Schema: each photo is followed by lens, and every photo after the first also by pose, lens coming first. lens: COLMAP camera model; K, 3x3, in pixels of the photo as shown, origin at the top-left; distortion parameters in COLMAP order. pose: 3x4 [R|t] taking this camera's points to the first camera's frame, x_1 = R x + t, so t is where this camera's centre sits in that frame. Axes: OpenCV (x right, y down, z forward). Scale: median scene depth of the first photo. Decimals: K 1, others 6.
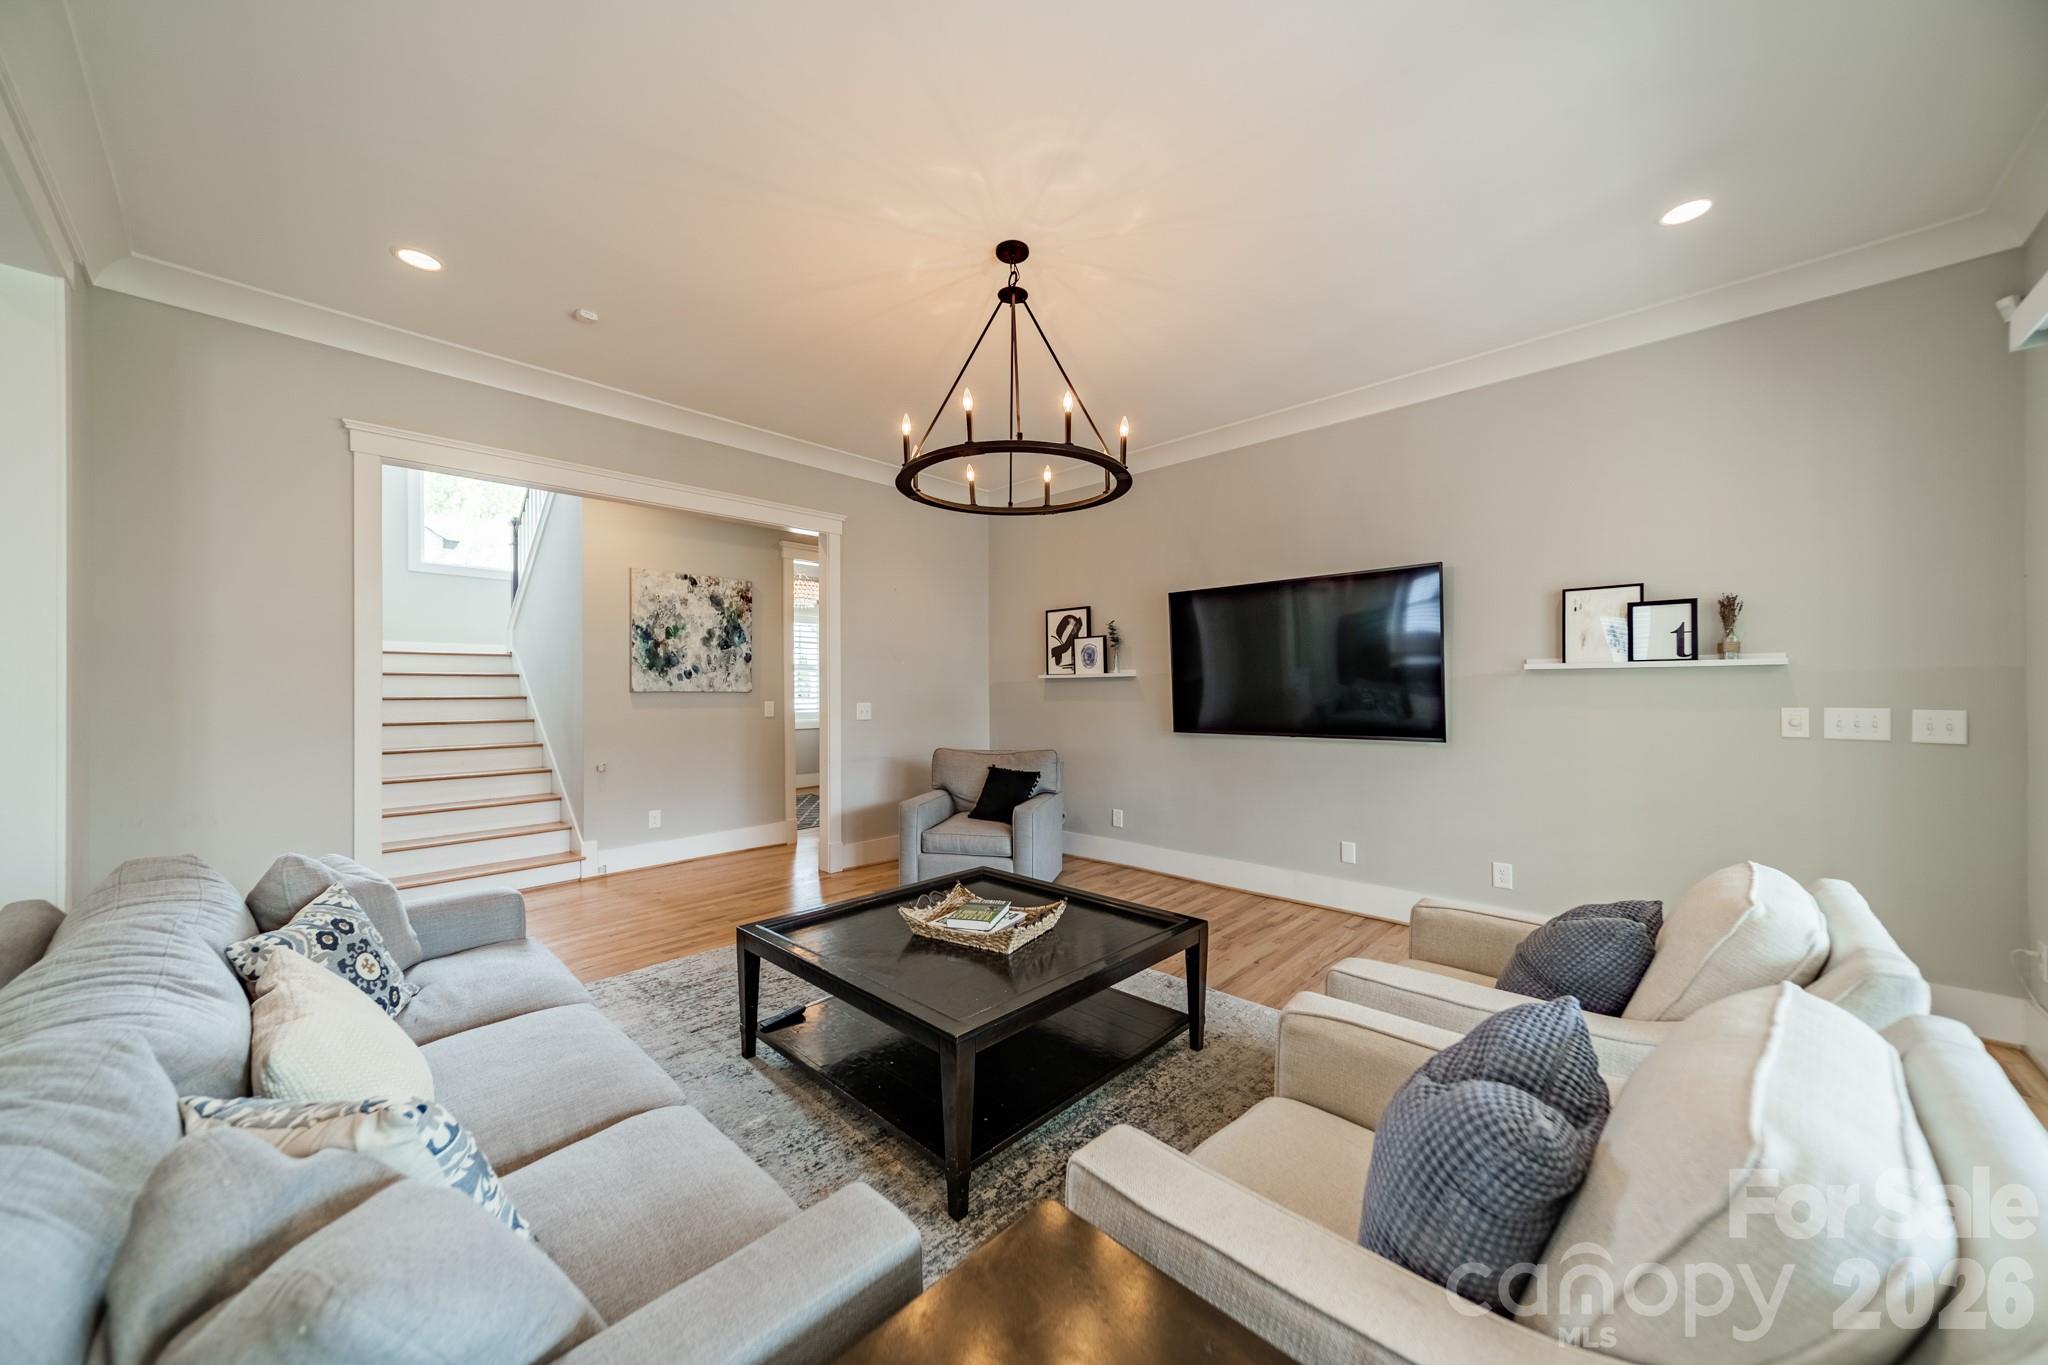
lens RADIAL K [[721.8, 0, 1026.6], [0, 721.8, 691.5], [0, 0, 1]] dist [0.008807, -0.000341]
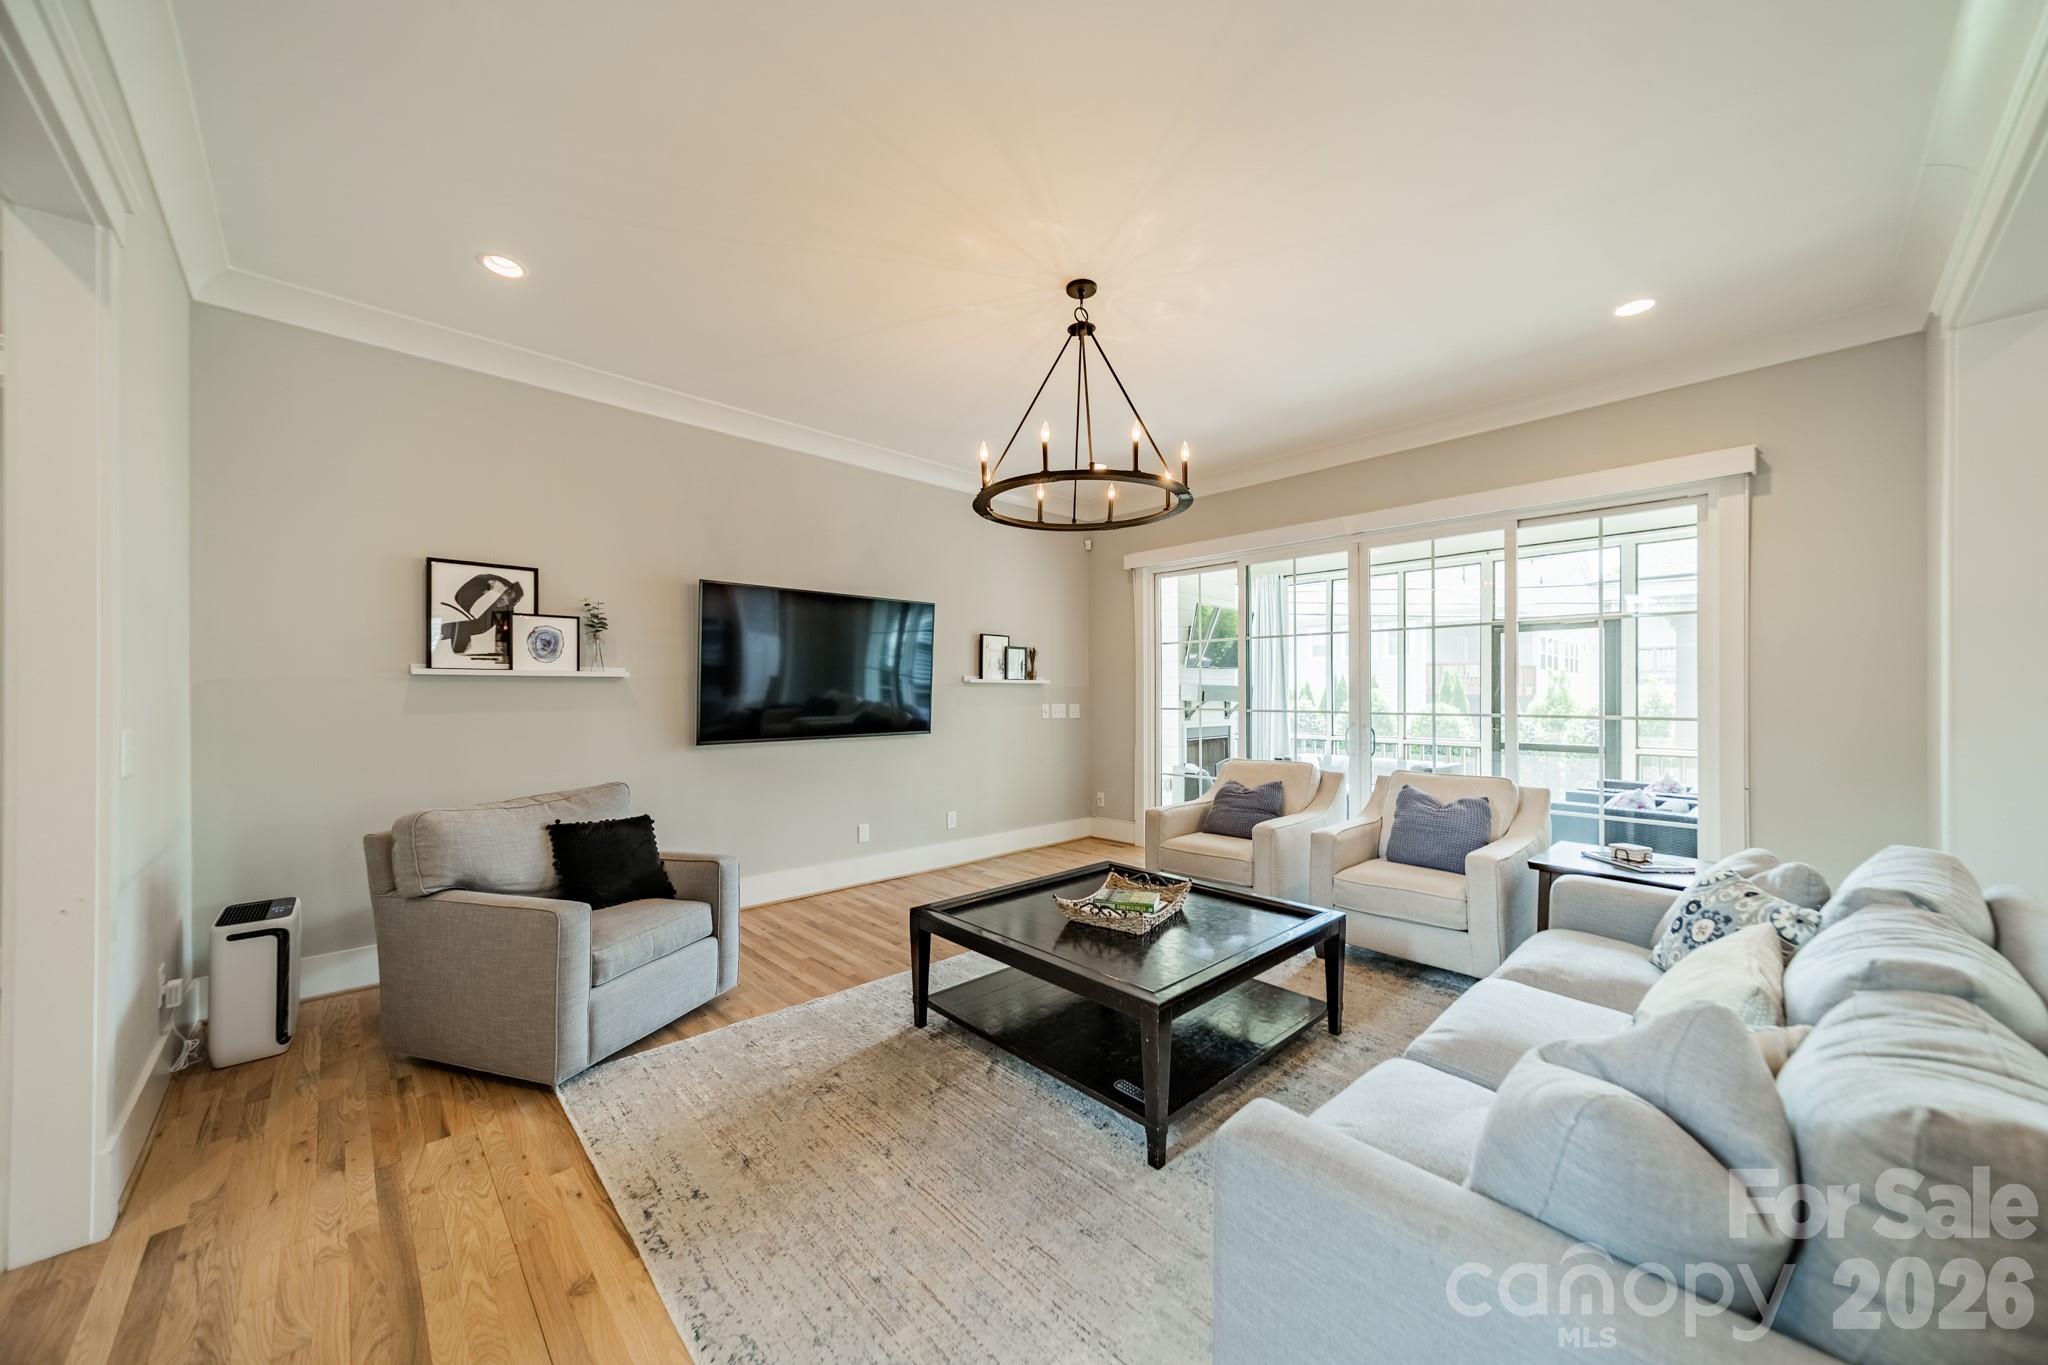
lens RADIAL K [[721.8, 0, 1024.2], [0, 721.8, 692.0], [0, 0, 1]] dist [0.008807, -0.000341]
pose [[0.053949, 0.006144, 0.998525, -0.562719], [0.001140, 0.999980, -0.006215, -0.000209], [-0.998543, 0.001474, 0.053941, 0.527683]]
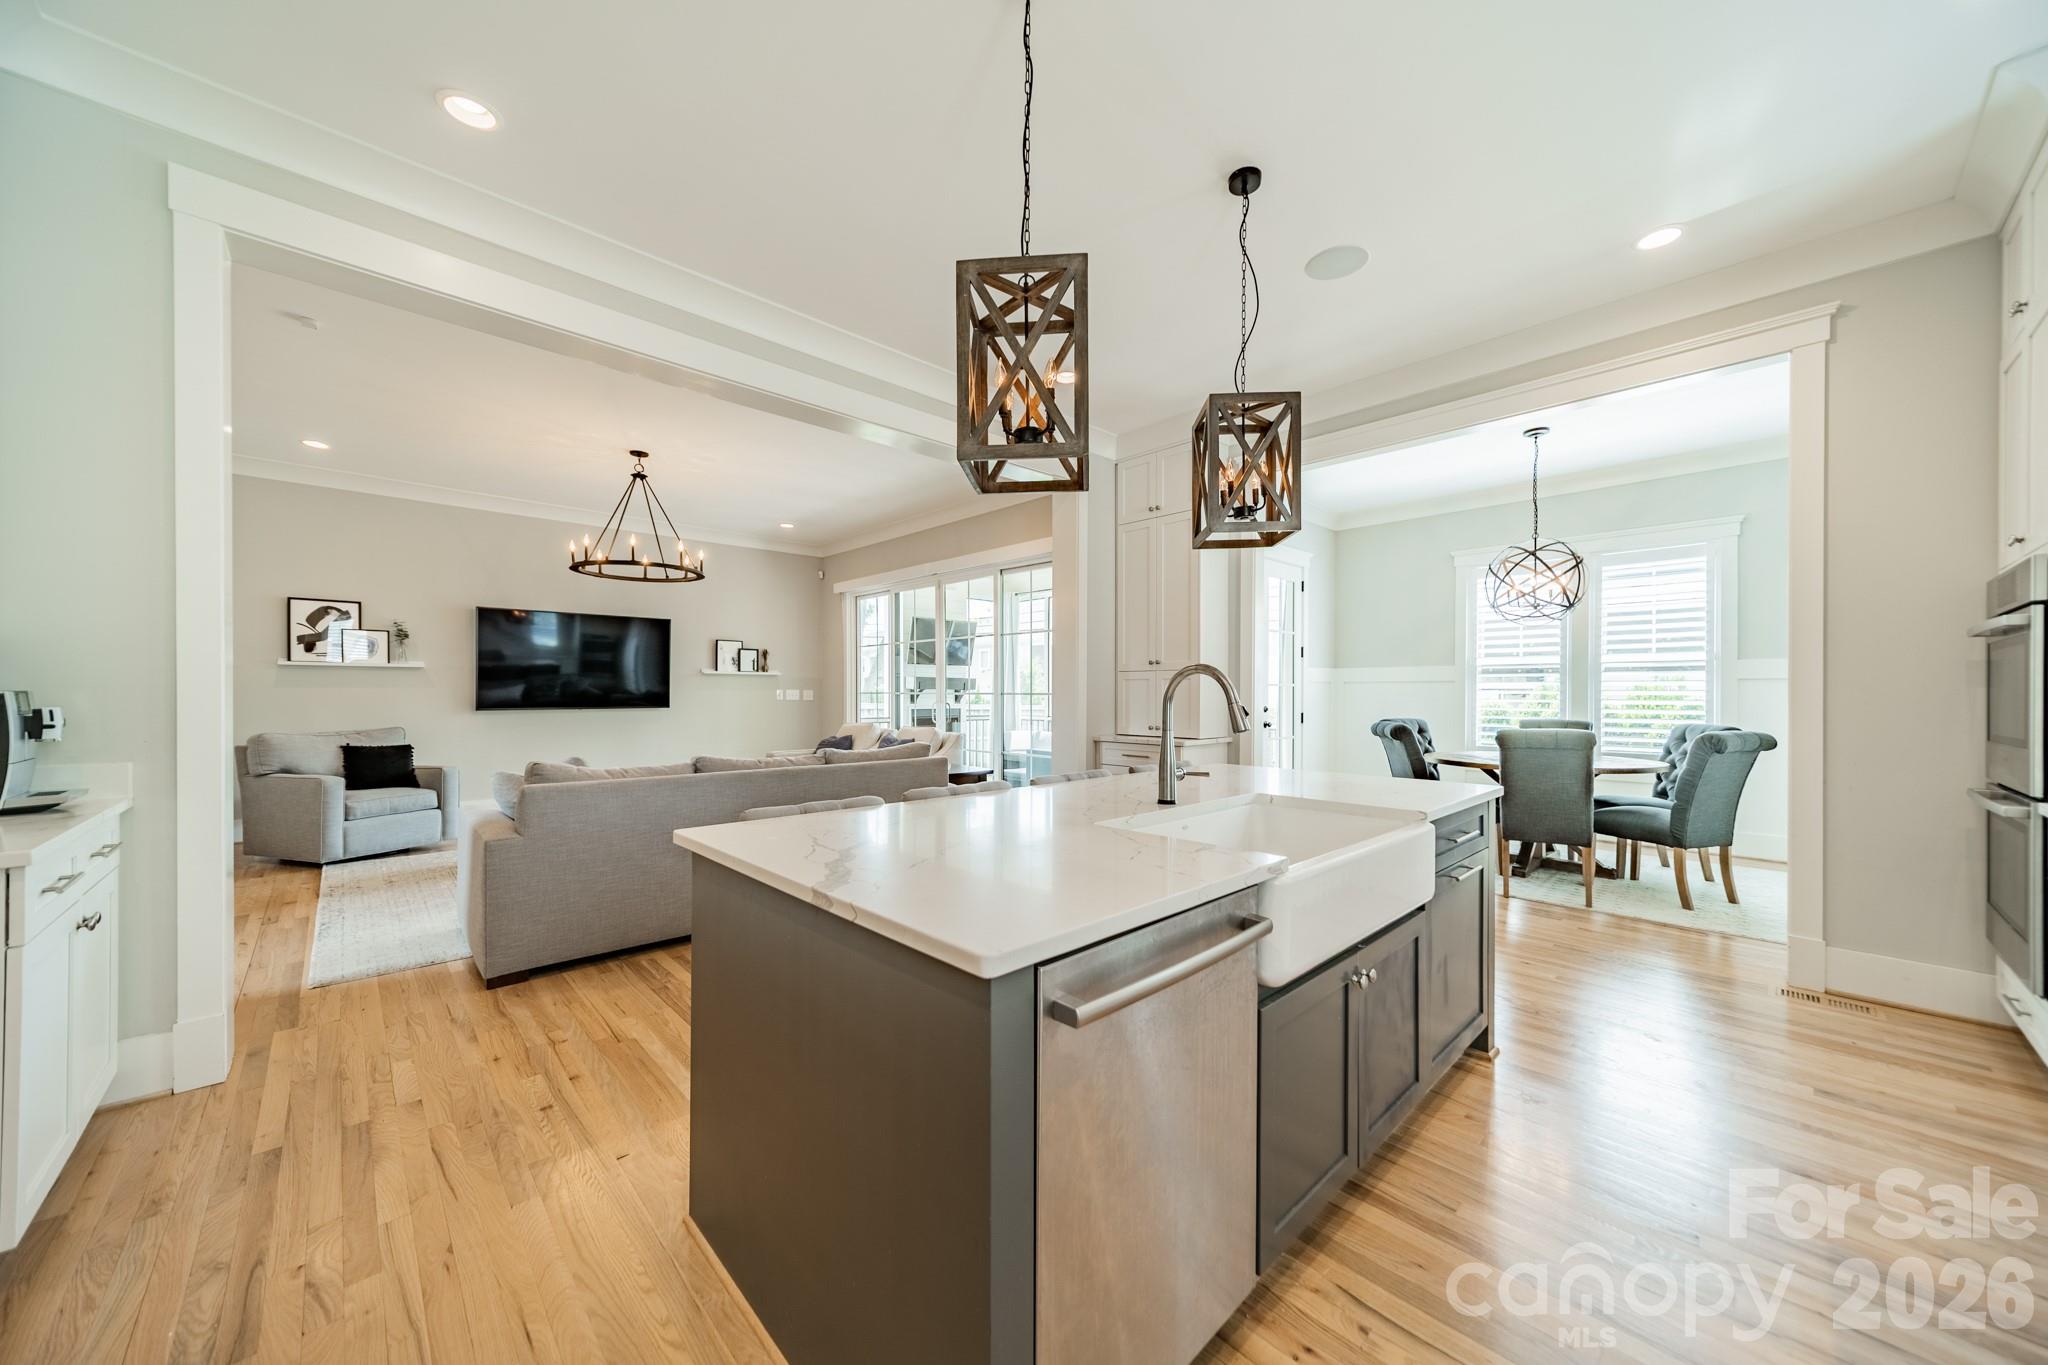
lens RADIAL K [[721.8, 0, 1028.4], [0, 721.8, 695.7], [0, 0, 1]] dist [0.008807, -0.000341]
pose [[0.054630, 0.000025, 0.998507, -0.988310], [-0.001960, 0.999998, 0.000082, 0.024104], [-0.998505, -0.001962, 0.054630, -0.084224]]
